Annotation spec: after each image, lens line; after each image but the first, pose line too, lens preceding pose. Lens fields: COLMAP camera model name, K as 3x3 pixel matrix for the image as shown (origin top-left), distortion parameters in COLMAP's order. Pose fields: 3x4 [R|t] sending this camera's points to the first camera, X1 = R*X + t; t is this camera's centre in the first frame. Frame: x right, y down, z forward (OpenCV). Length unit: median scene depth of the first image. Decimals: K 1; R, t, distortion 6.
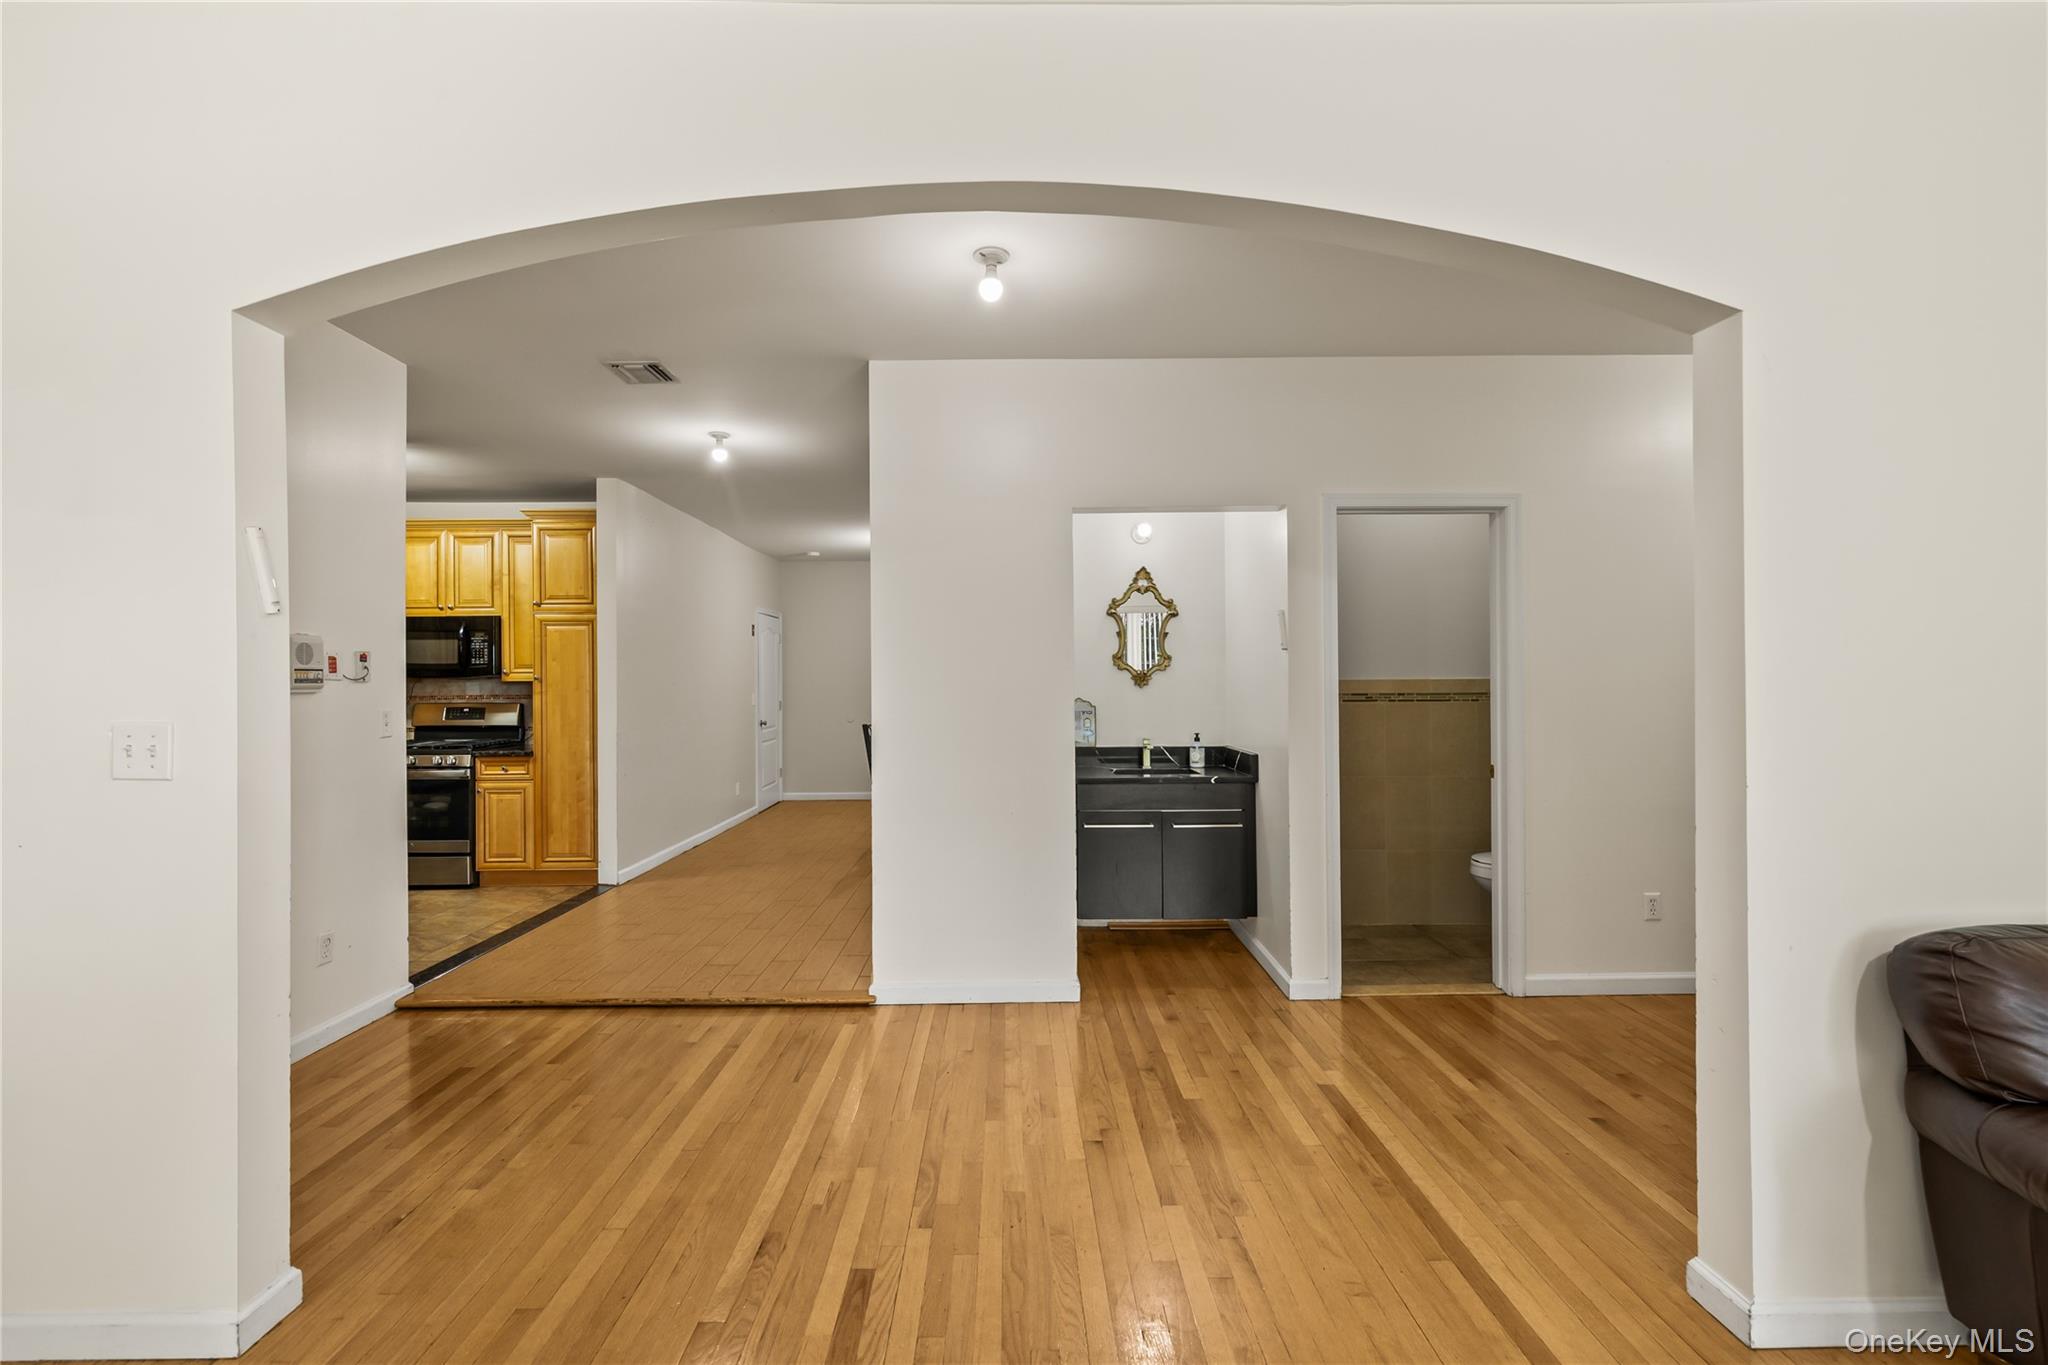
lens RADIAL K [[866.5, 0, 1013.1], [0, 866.5, 675.3], [0, 0, 1]] dist [0.000871, 0.000307]
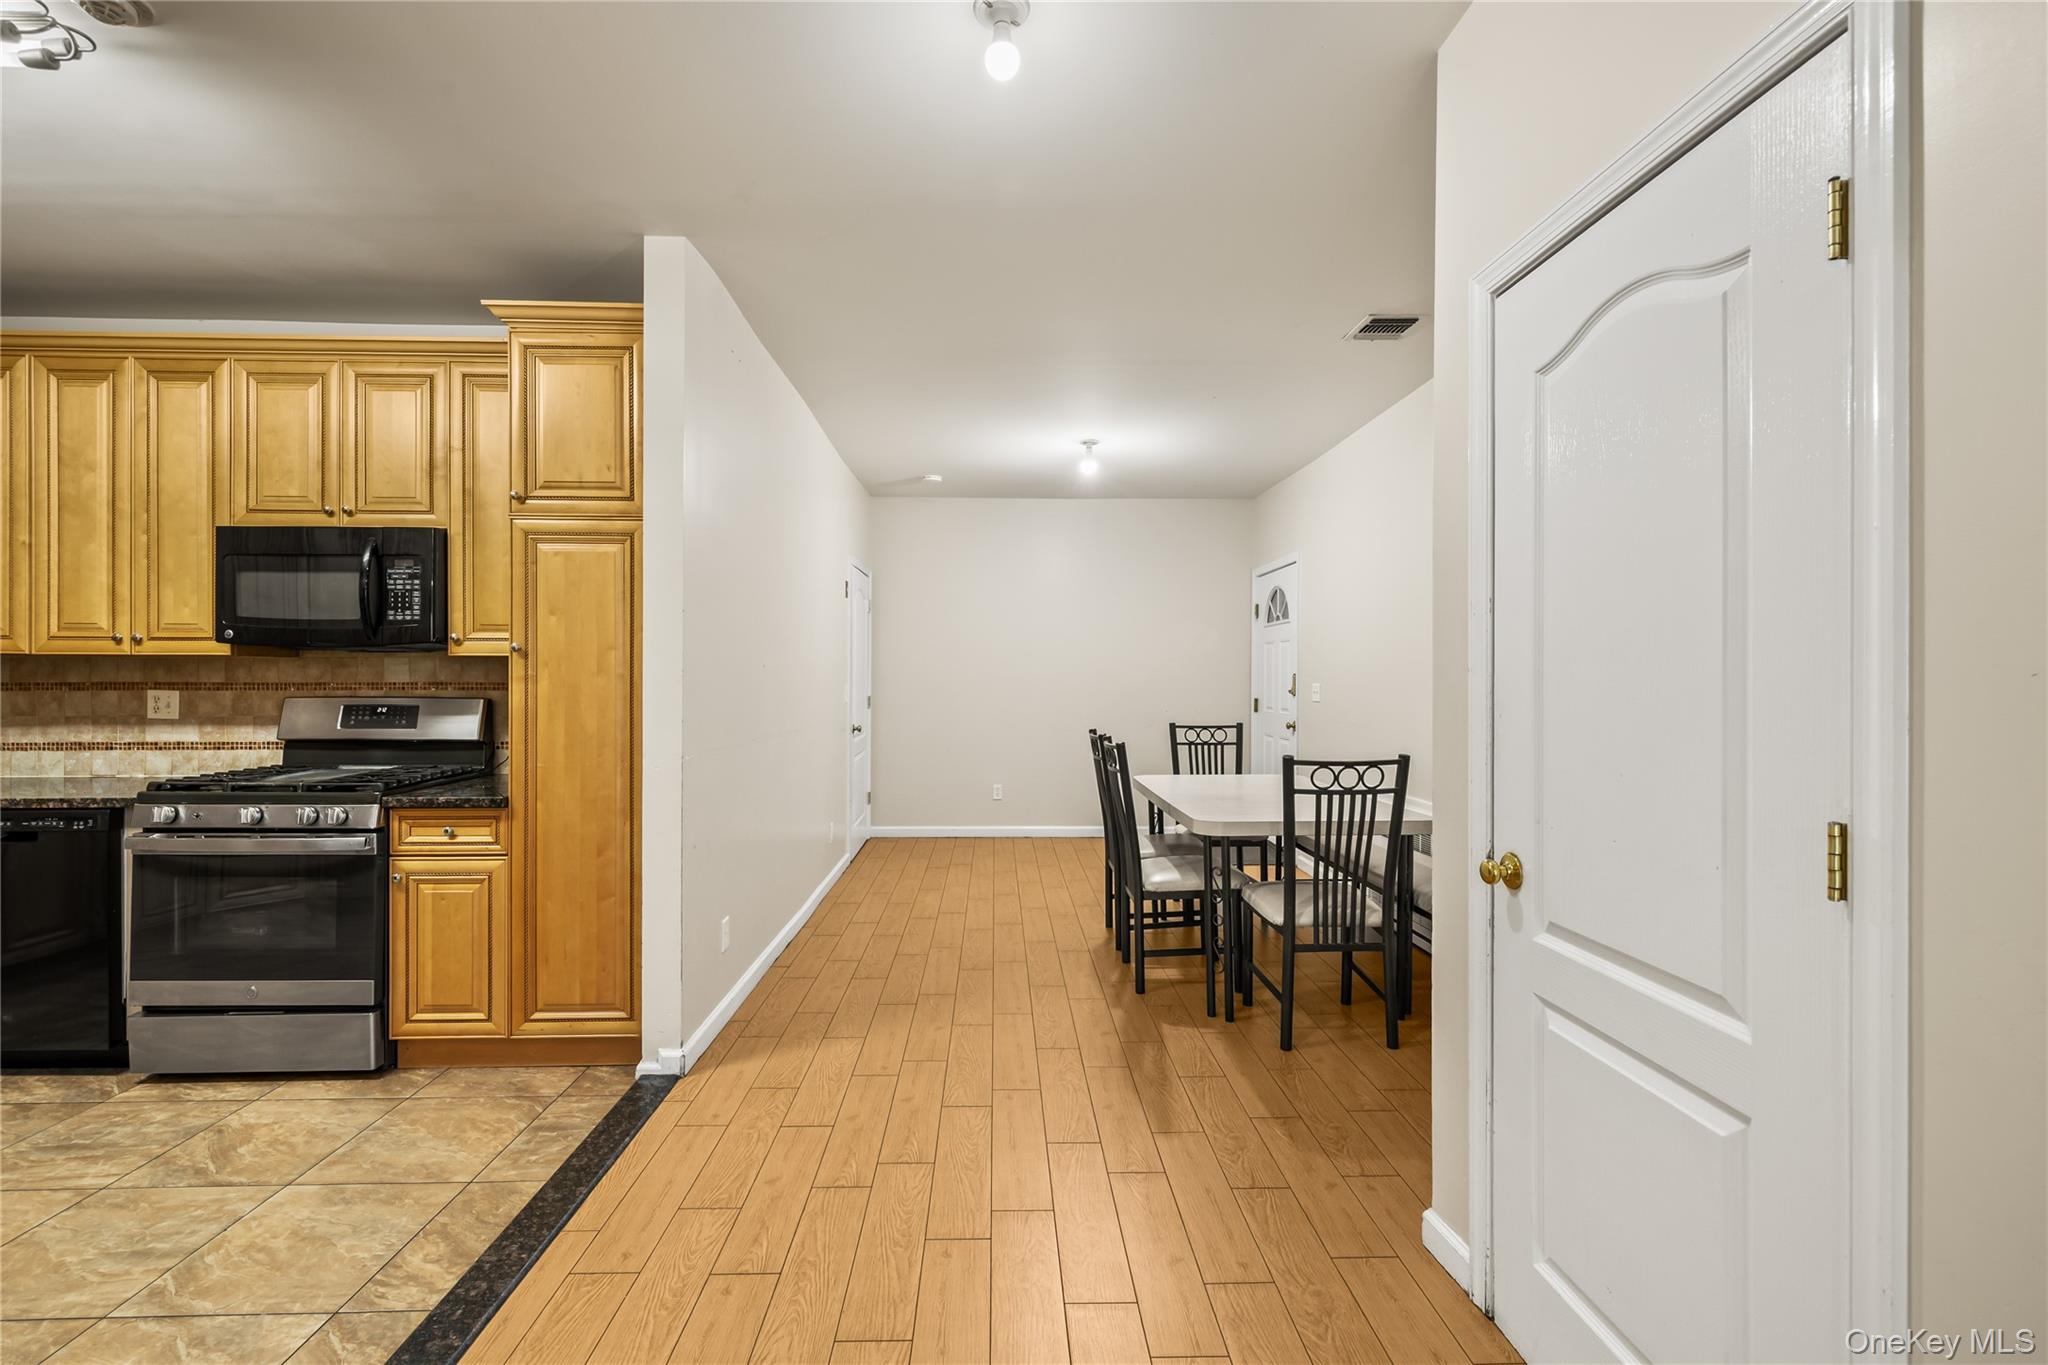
lens RADIAL K [[866.5, 0, 1015.9], [0, 866.5, 675.0], [0, 0, 1]] dist [0.000871, 0.000307]
pose [[0.999728, 0.010486, 0.020833, -0.357492], [-0.010647, 0.999914, 0.007652, 0.014542], [-0.020751, -0.007872, 0.999754, 0.649342]]
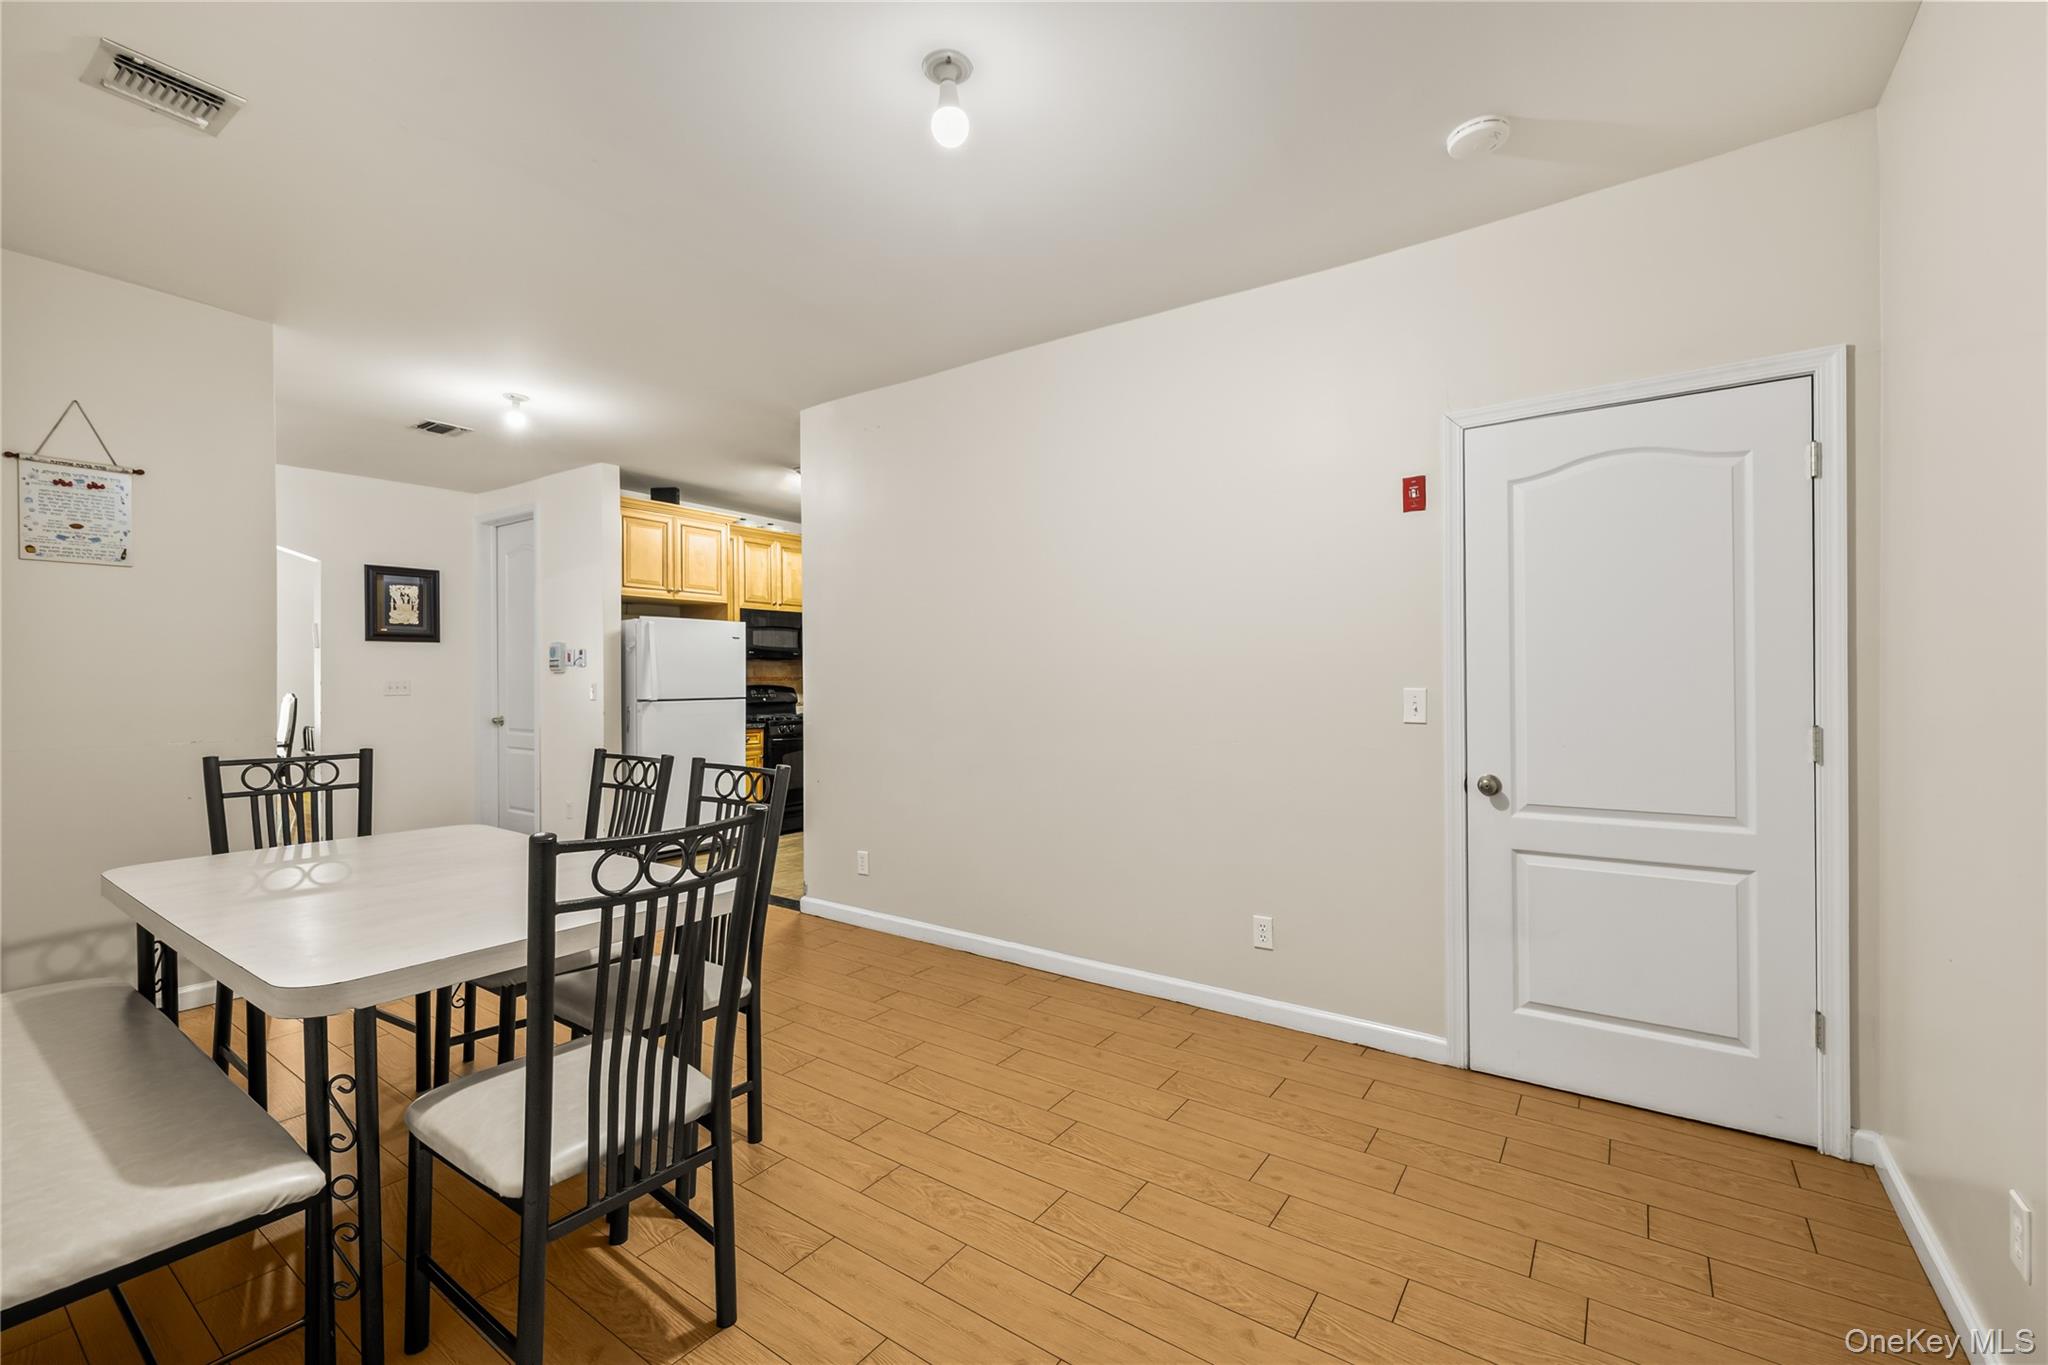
lens RADIAL K [[866.5, 0, 1011.9], [0, 866.5, 693.4], [0, 0, 1]] dist [0.000871, 0.000307]
pose [[0.586492, -0.001929, 0.809953, -0.286991], [-0.019486, 0.999674, 0.016491, 0.020222], [-0.809721, -0.025454, 0.586263, 0.988638]]
